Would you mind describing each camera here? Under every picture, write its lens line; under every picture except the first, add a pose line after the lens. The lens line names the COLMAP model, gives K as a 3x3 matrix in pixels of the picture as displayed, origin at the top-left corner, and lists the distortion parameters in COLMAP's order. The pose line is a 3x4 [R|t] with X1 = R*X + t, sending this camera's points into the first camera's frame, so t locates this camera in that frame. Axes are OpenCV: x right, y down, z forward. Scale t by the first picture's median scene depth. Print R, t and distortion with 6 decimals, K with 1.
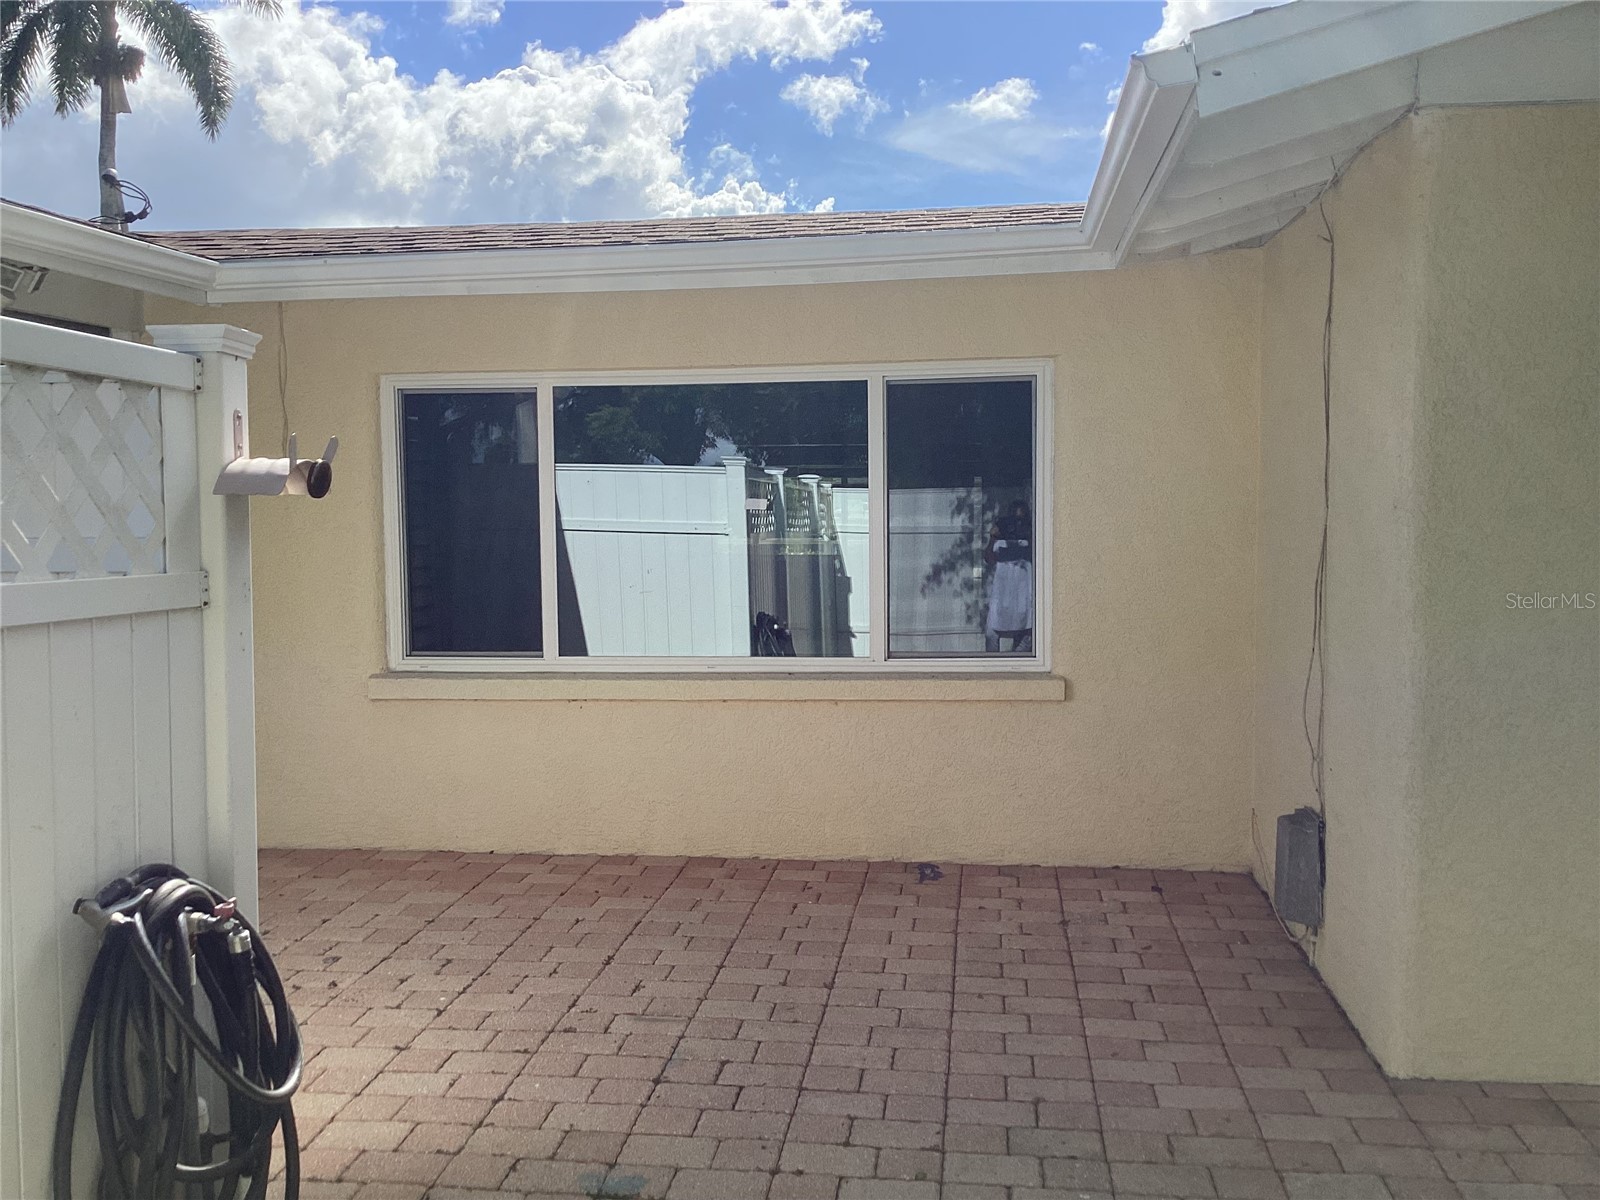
lens RADIAL K [[1456.4, 0, 800.0], [0, 1456.4, 600.0], [0, 0, 1]] dist [0.089116, -0.182660]
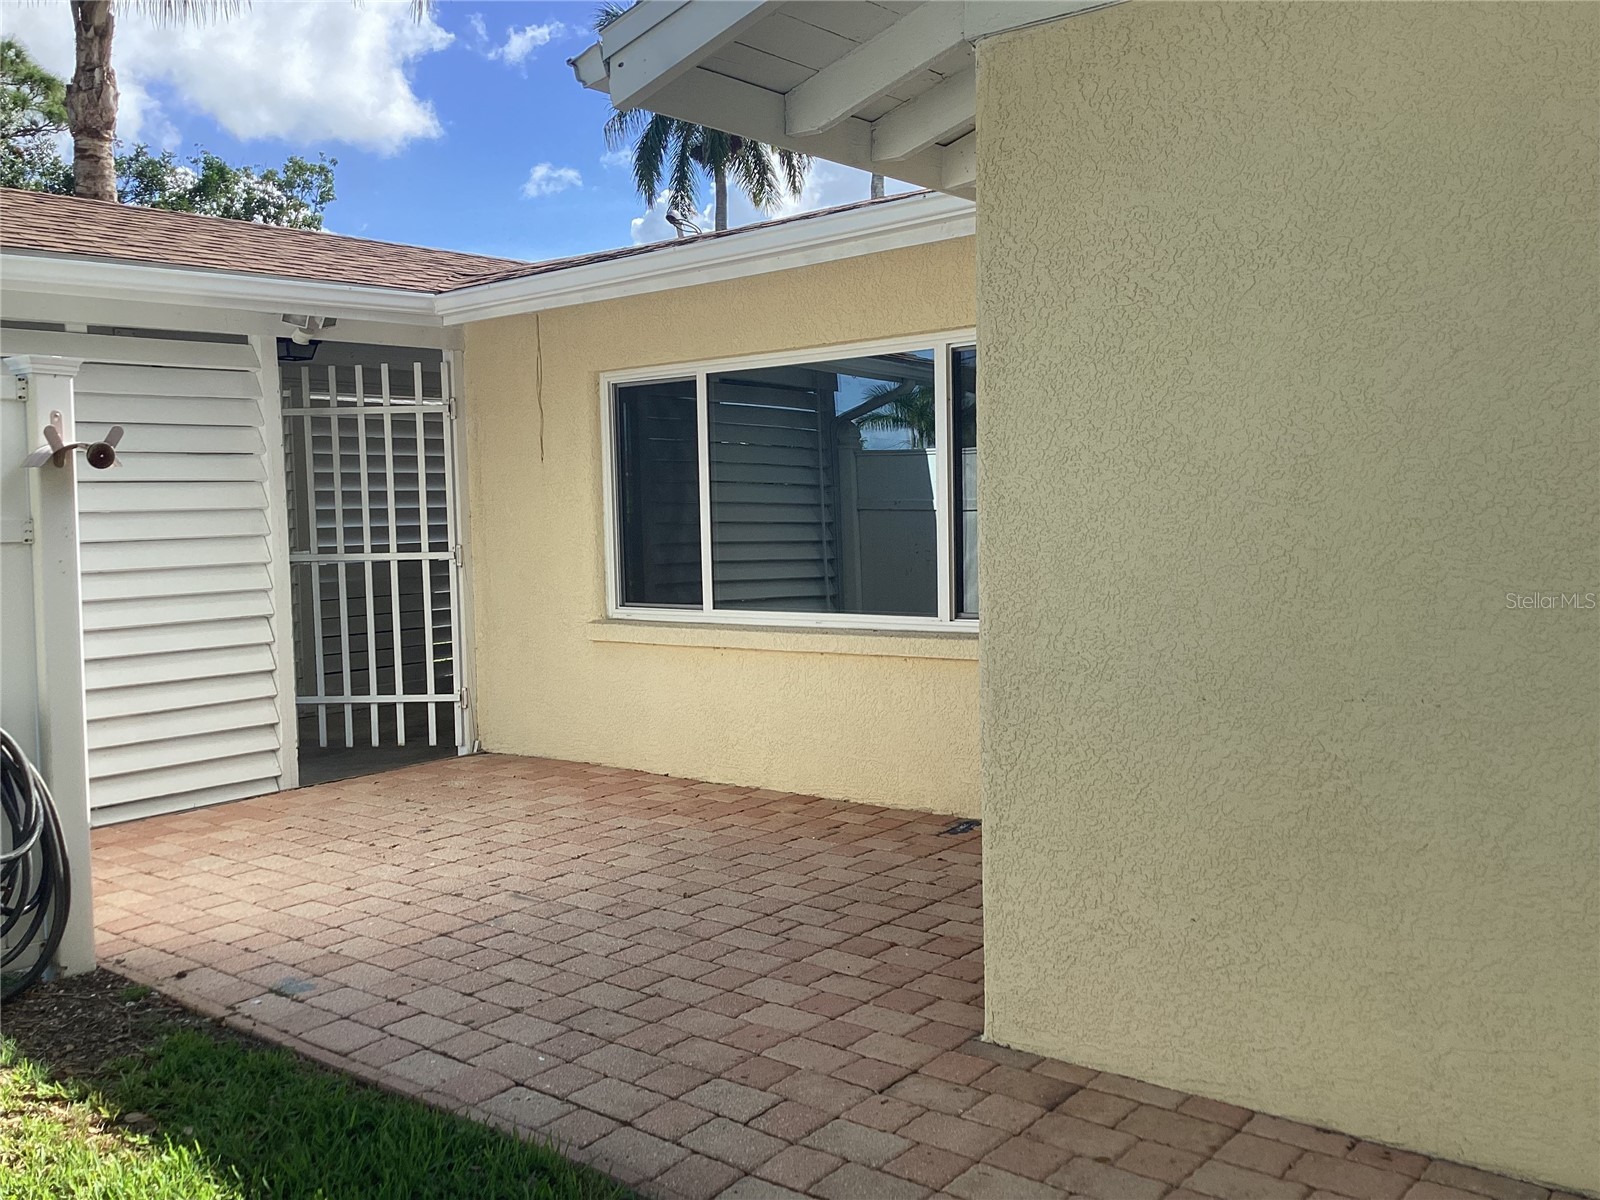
lens RADIAL K [[1456.4, 0, 800.0], [0, 1456.4, 600.0], [0, 0, 1]] dist [0.089116, -0.182660]
pose [[0.844906, 0.023333, -0.534406, 0.756975], [-0.017844, 0.999722, 0.015438, 0.018546], [0.534618, -0.003507, 0.845087, 0.104582]]
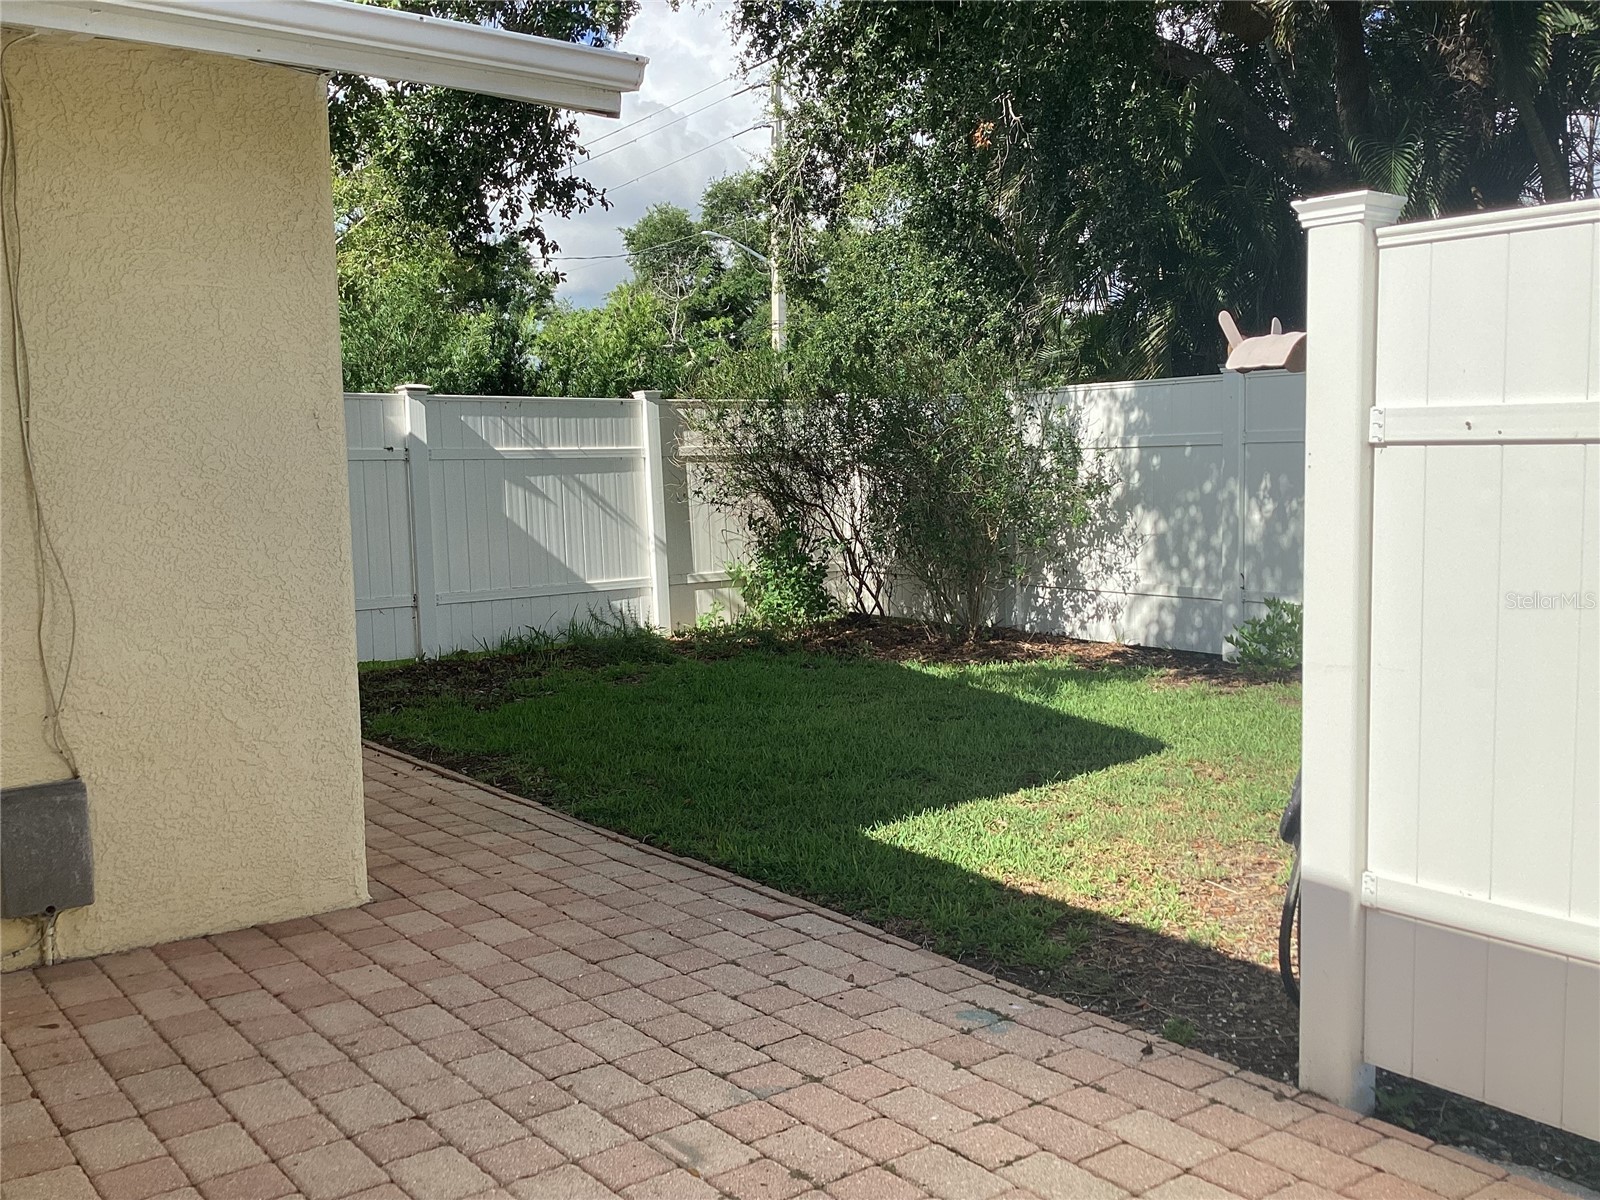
lens RADIAL K [[1456.4, 0, 800.0], [0, 1456.4, 600.0], [0, 0, 1]] dist [0.089116, -0.182660]
pose [[-0.716747, -0.053980, 0.695241, -0.610696], [0.061922, 0.988134, 0.140558, -0.056716], [-0.694579, 0.143795, -0.704899, 1.445806]]
